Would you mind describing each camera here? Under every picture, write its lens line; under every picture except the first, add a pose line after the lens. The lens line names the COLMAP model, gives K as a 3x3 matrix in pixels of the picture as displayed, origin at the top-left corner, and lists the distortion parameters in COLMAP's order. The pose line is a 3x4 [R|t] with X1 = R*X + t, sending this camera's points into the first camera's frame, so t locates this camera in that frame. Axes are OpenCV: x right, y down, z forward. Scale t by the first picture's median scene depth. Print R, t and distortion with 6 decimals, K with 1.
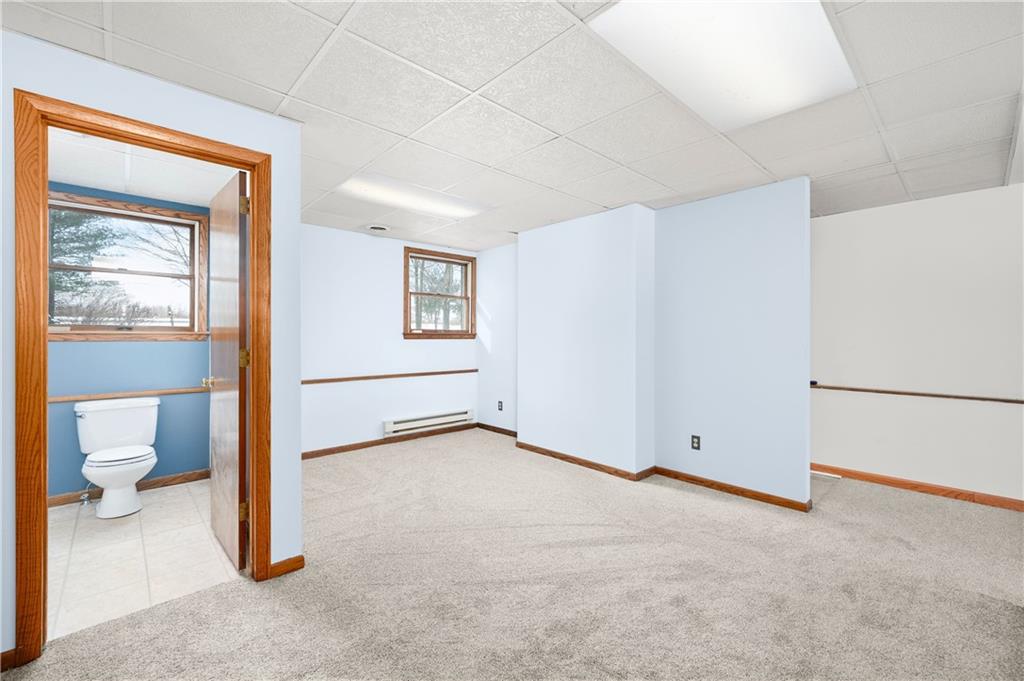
lens RADIAL K [[430.4, 0, 513.4], [0, 430.4, 337.3], [0, 0, 1]] dist [0.000957, 0.000343]
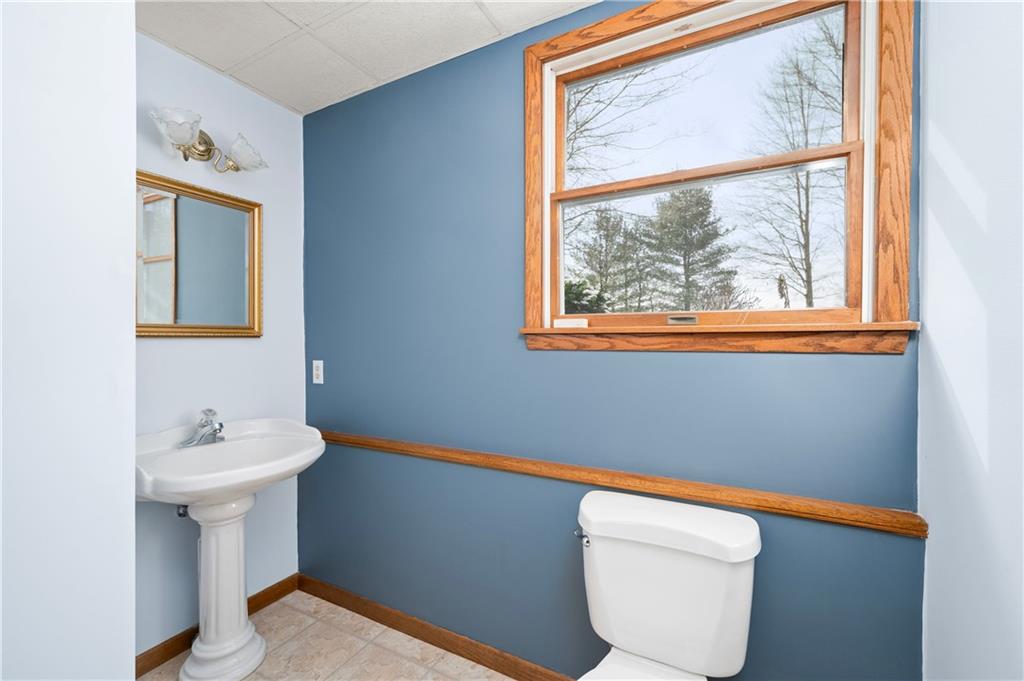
lens RADIAL K [[430.4, 0, 512.4], [0, 430.4, 340.7], [0, 0, 1]] dist [0.000957, 0.000343]
pose [[0.342296, -0.002773, -0.939588, -0.536504], [0.000975, 0.999996, -0.002597, -0.000245], [0.939592, -0.000027, 0.342297, 0.660342]]
